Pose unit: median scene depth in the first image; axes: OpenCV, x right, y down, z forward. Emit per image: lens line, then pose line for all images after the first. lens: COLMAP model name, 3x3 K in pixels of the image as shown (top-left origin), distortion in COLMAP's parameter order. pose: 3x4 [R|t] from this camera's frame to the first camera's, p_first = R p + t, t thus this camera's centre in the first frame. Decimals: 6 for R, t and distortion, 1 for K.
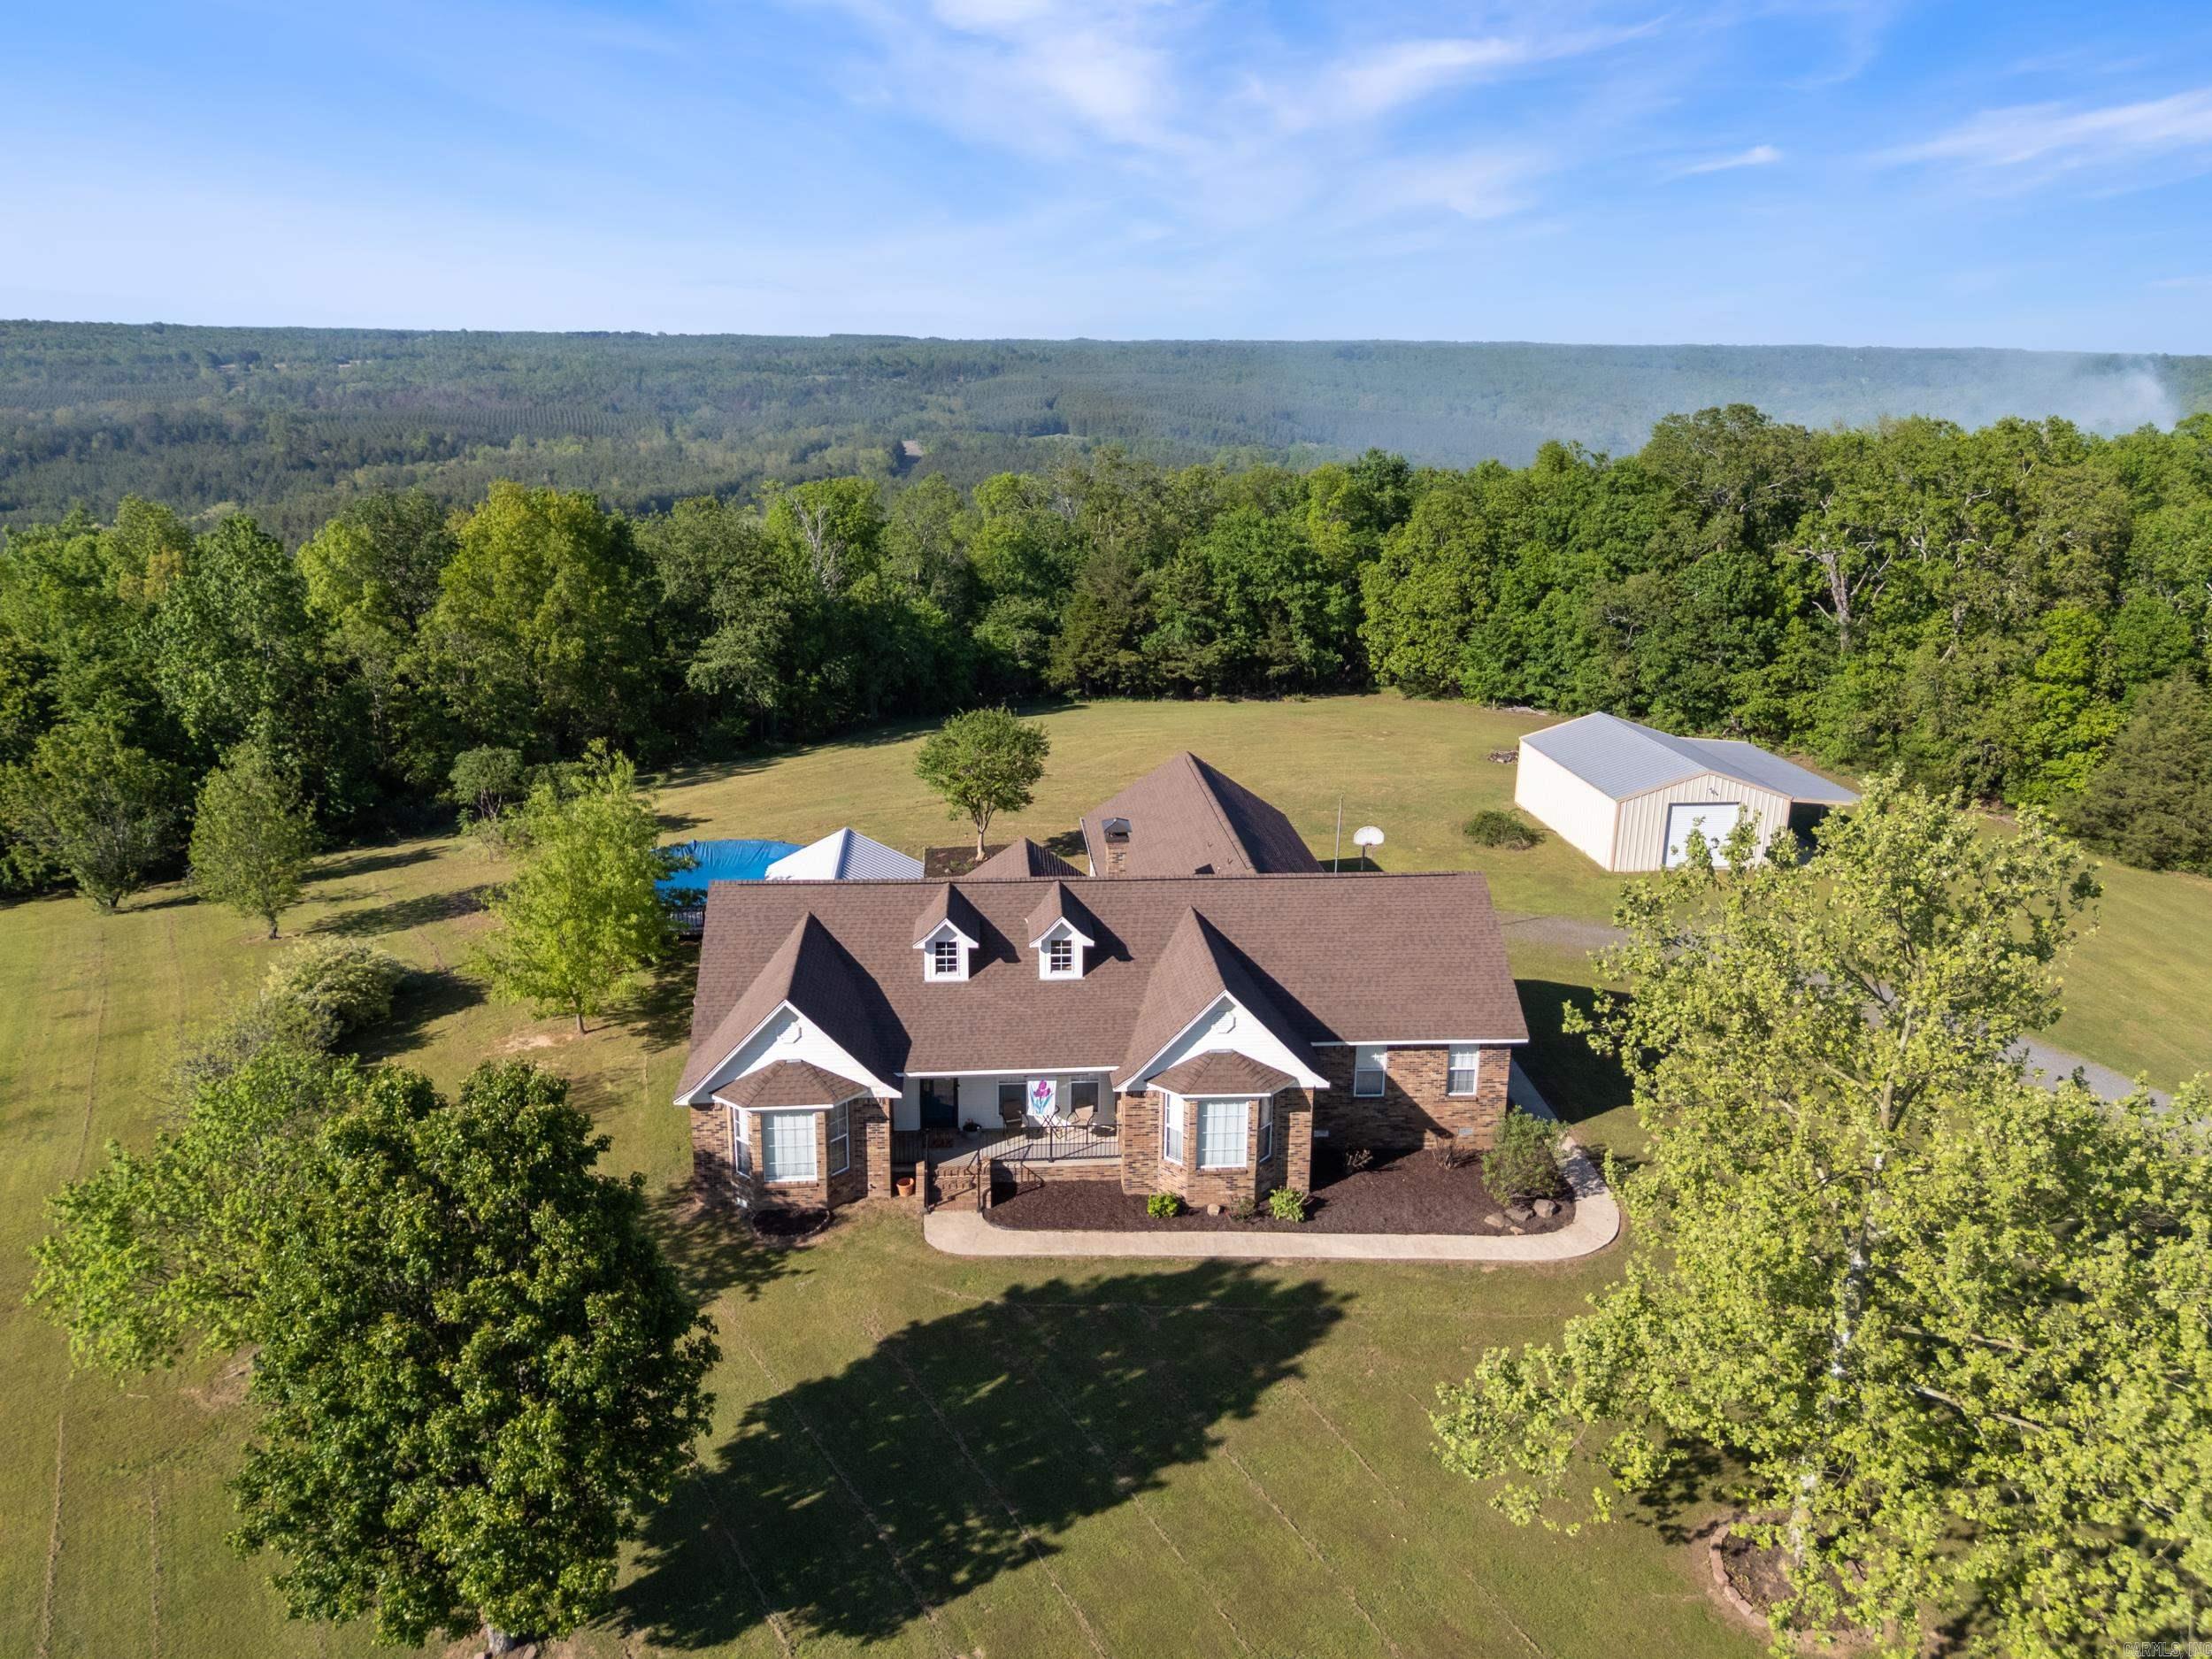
lens RADIAL K [[1606.6, 0, 1095.4], [0, 1606.6, 833.4], [0, 0, 1]] dist [0.115239, -0.167212]
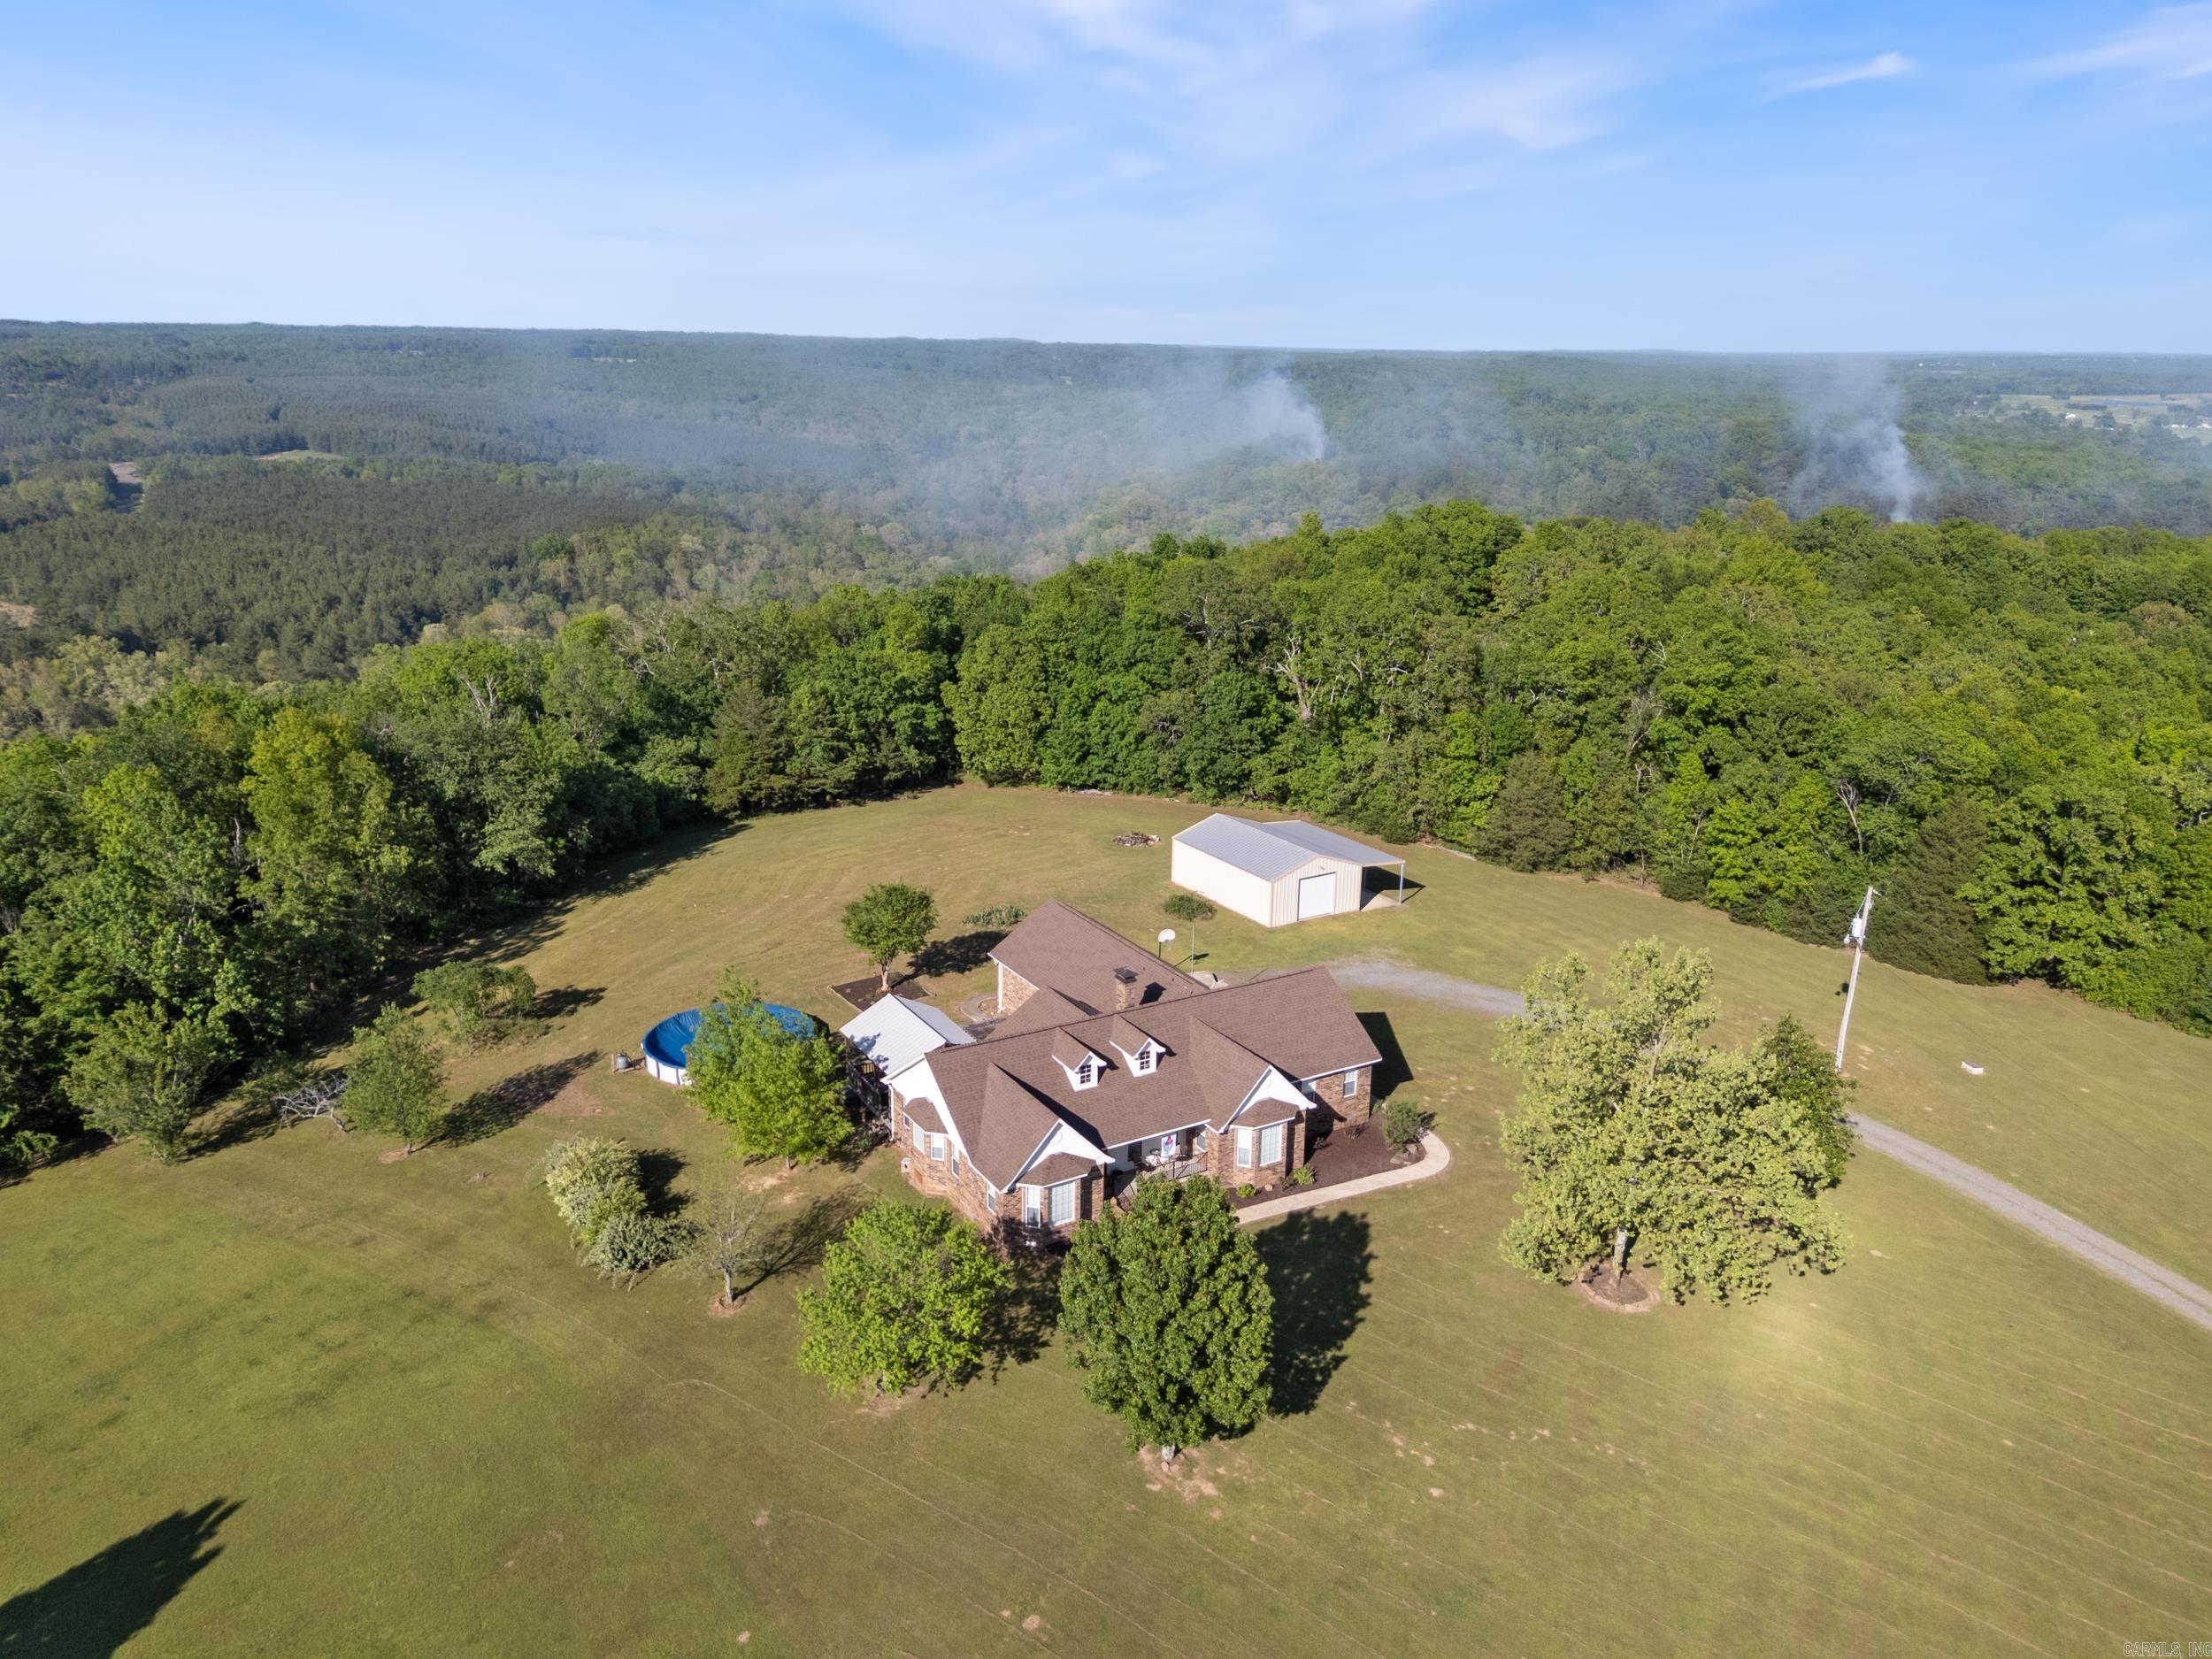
lens RADIAL K [[1606.6, 0, 1095.4], [0, 1606.6, 833.4], [0, 0, 1]] dist [0.115239, -0.167212]
pose [[0.900224, -0.125500, 0.416949, -0.355573], [0.122801, 0.991869, 0.033413, -0.106496], [-0.417752, 0.021122, 0.908315, -0.245091]]
